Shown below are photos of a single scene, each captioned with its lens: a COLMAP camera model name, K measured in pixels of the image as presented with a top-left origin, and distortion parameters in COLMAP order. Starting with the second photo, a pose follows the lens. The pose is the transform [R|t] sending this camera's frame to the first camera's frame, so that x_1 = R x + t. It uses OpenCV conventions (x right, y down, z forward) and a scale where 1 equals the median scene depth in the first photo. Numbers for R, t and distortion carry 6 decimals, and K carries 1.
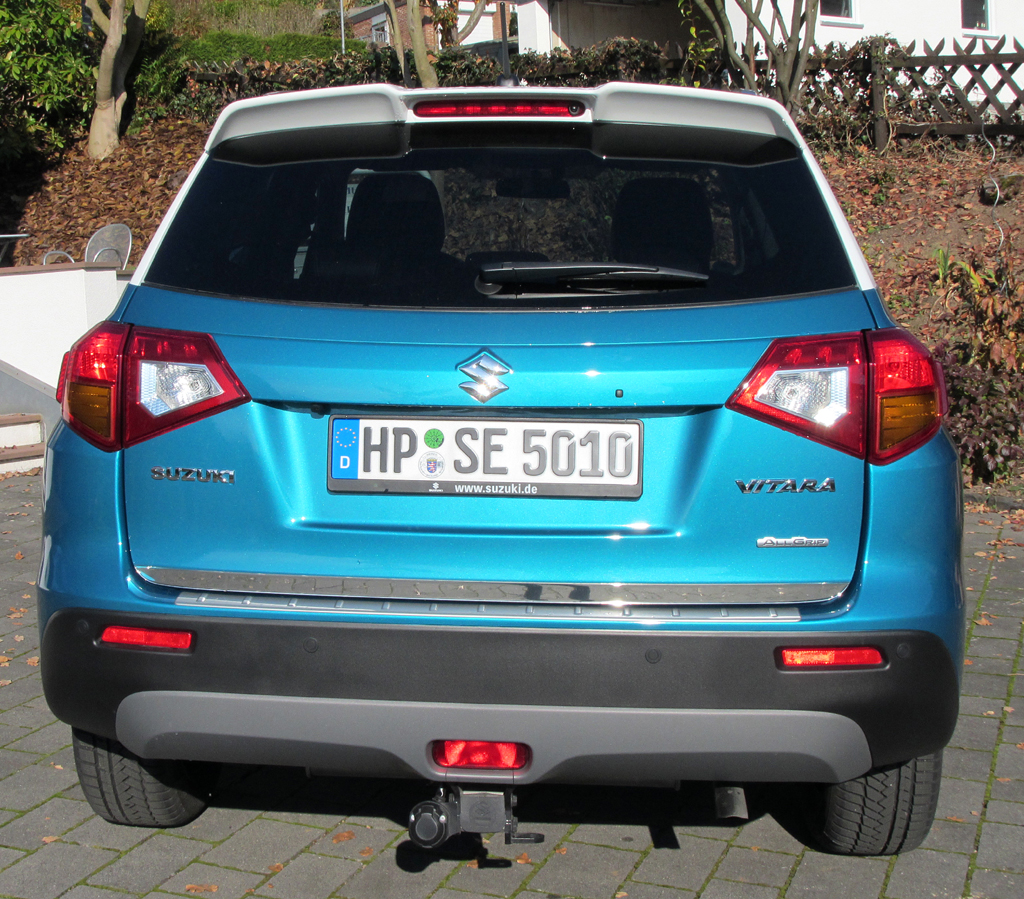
lens RADIAL K [[1567.3, 0, 511.9], [0, 1567.3, 450.0], [0, 0, 1]] dist [-0.029336, 0.000000]
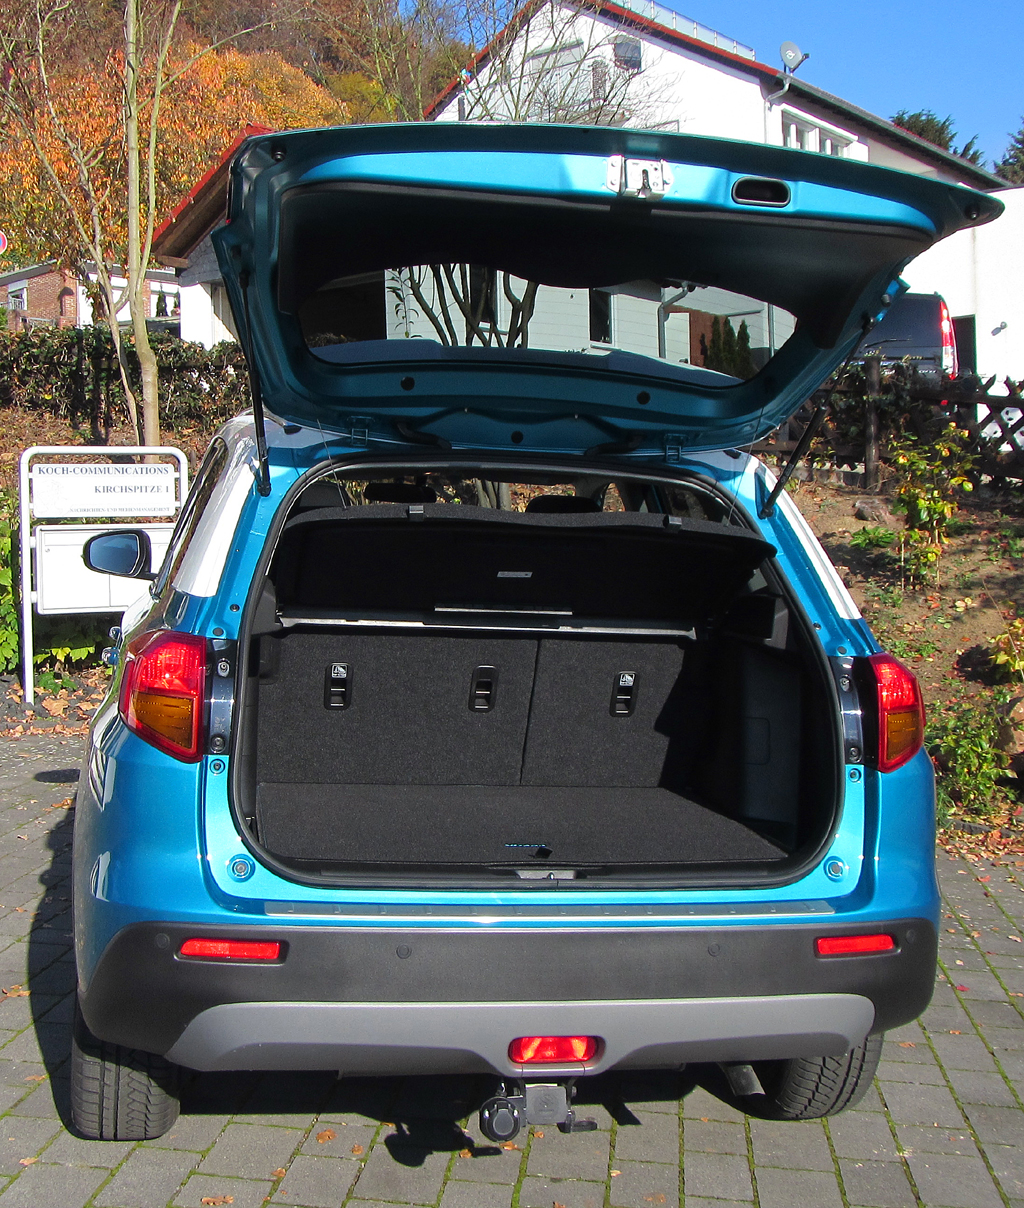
lens RADIAL K [[1516.3, 0, 511.9], [0, 1516.3, 604.9], [0, 0, 1]] dist [-0.004560, 0.000000]
pose [[0.961195, 0.023633, 0.274855, -0.300205], [-0.003826, 0.997370, -0.072377, -0.028211], [-0.275842, 0.068517, 0.958758, 0.000625]]
